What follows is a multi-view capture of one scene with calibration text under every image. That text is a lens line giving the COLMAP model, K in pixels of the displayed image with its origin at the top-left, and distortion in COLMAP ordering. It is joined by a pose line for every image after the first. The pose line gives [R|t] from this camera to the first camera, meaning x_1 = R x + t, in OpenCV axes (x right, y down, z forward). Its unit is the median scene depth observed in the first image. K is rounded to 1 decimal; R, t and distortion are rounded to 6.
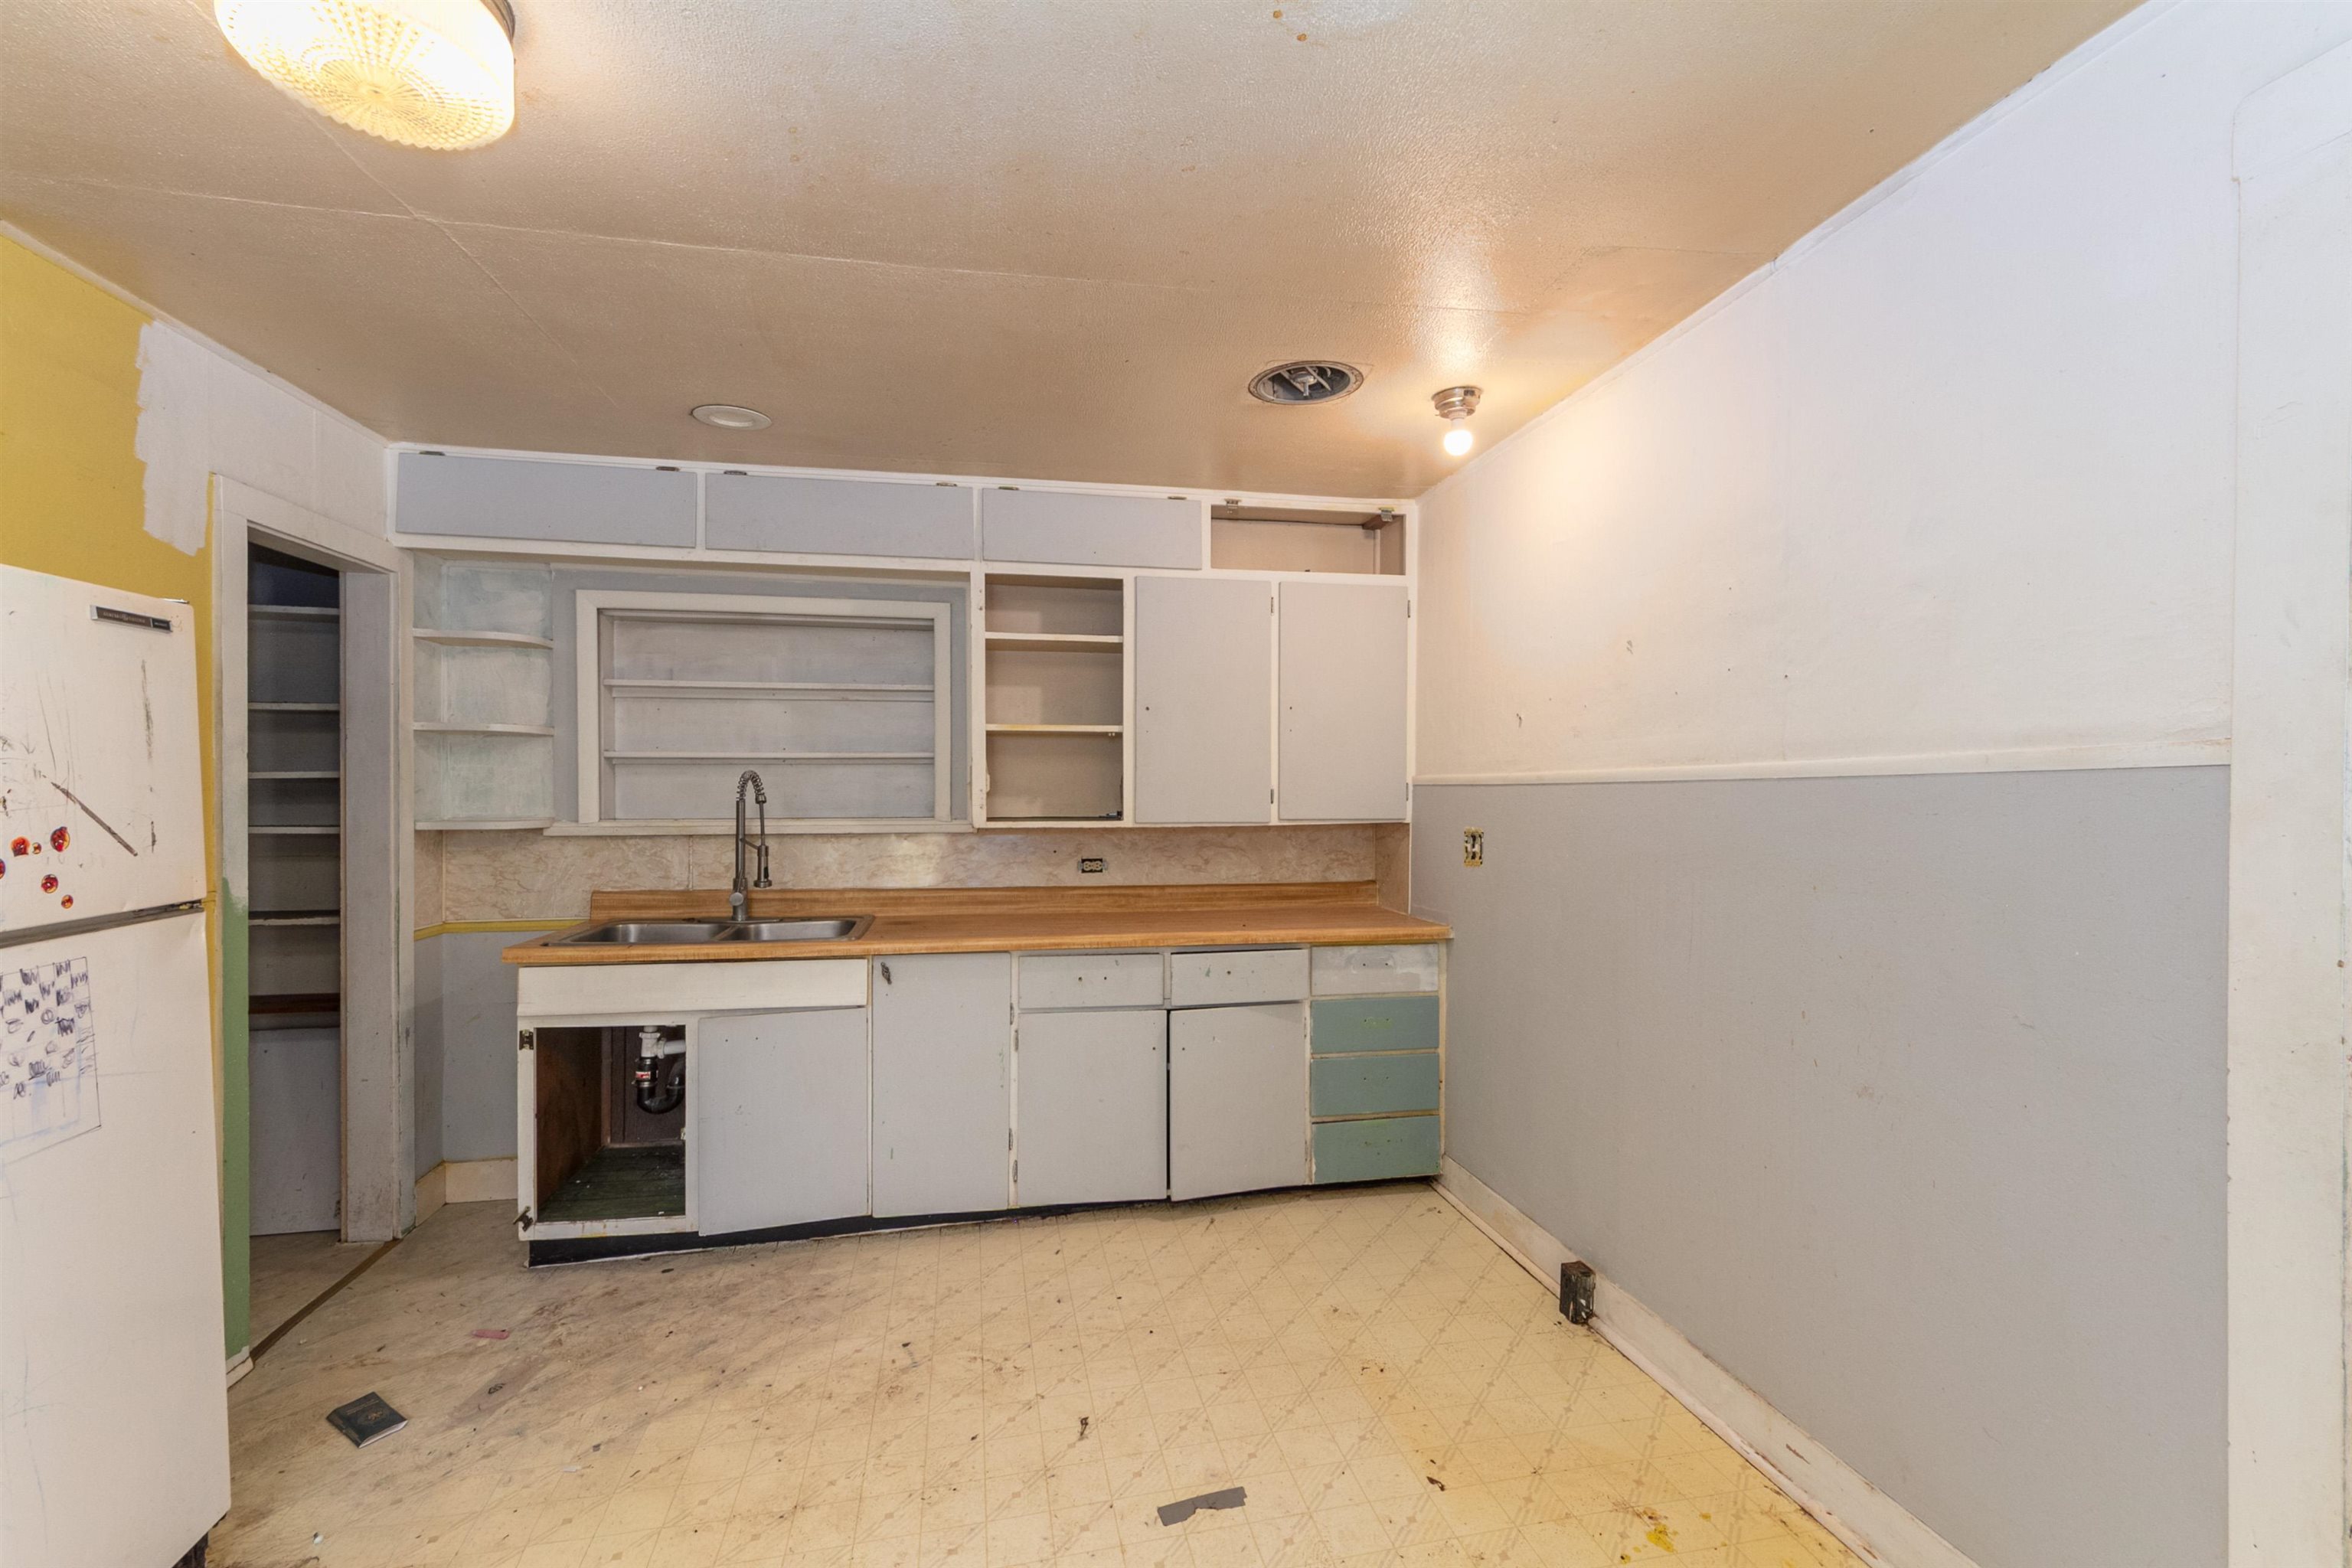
lens RADIAL K [[1002.1, 0, 1175.8], [0, 1002.1, 791.2], [0, 0, 1]] dist [0.000404, -0.000193]
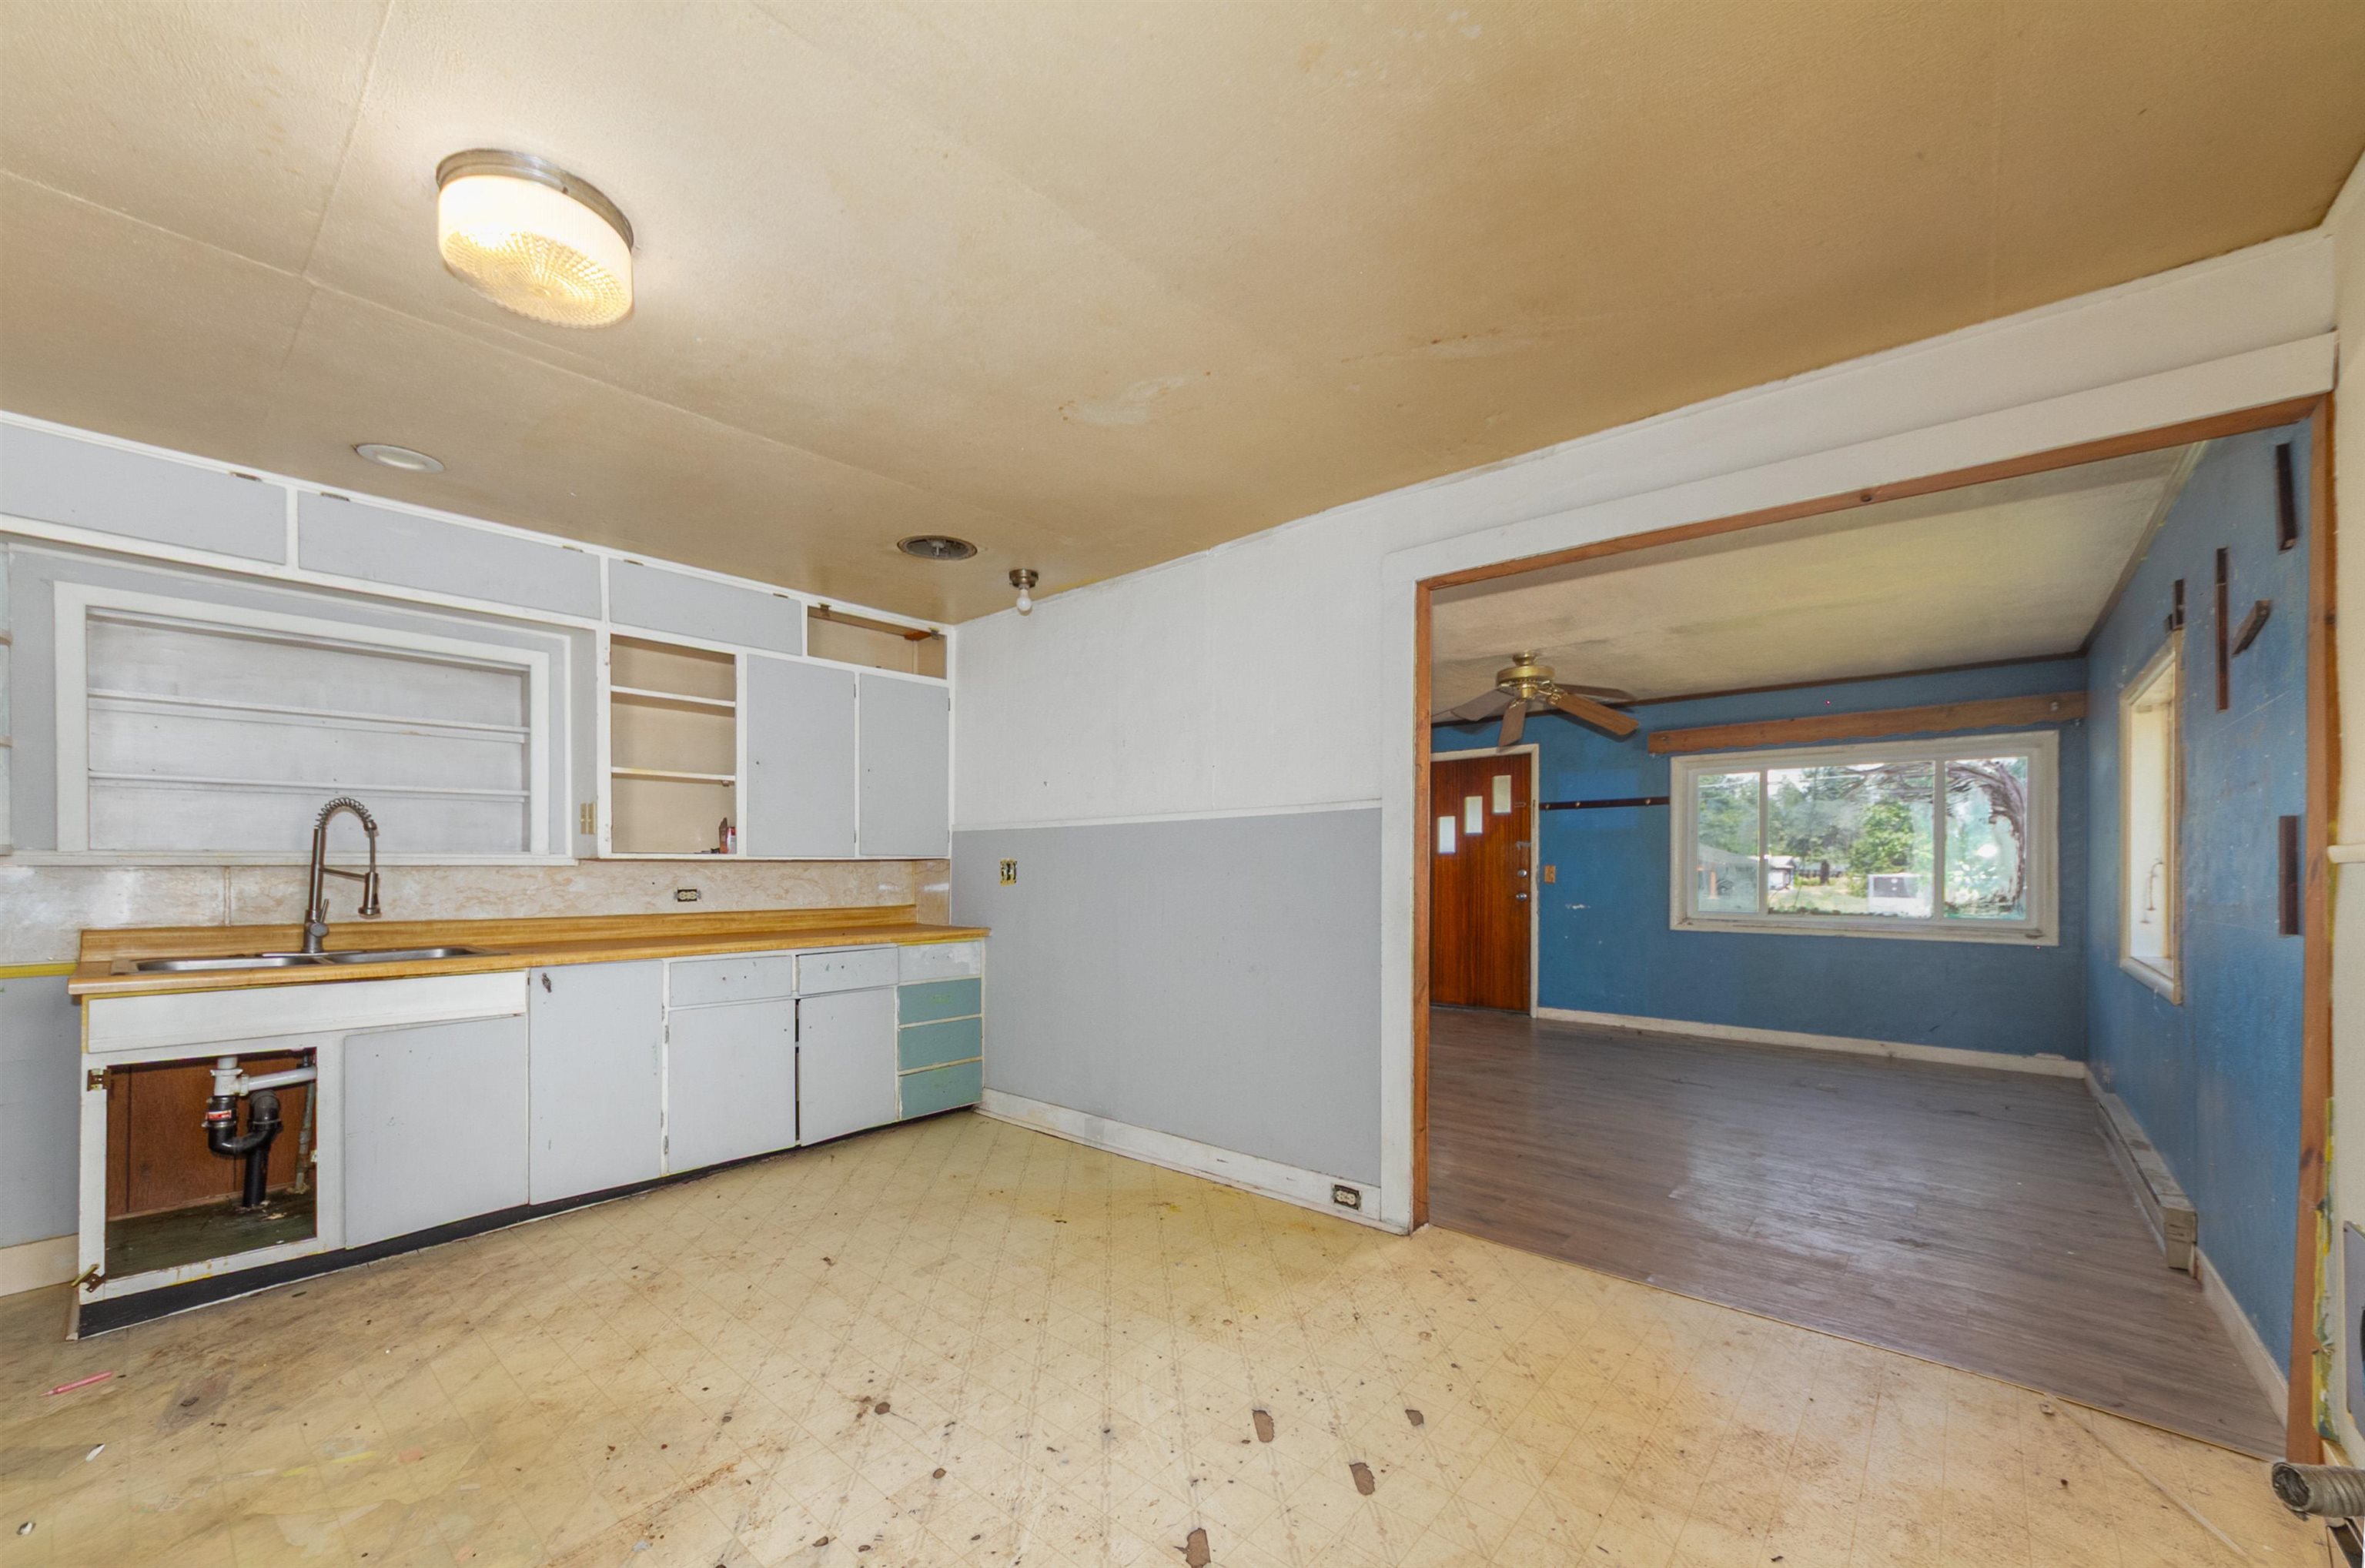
lens RADIAL K [[947.5, 0, 1190.9], [0, 947.5, 870.5], [0, 0, 1]] dist [0.000026, 0.000047]
pose [[0.783613, -0.003057, 0.621242, -0.366979], [0.003392, 0.999994, 0.000642, 0.055788], [-0.621240, 0.001604, 0.783619, -0.265309]]
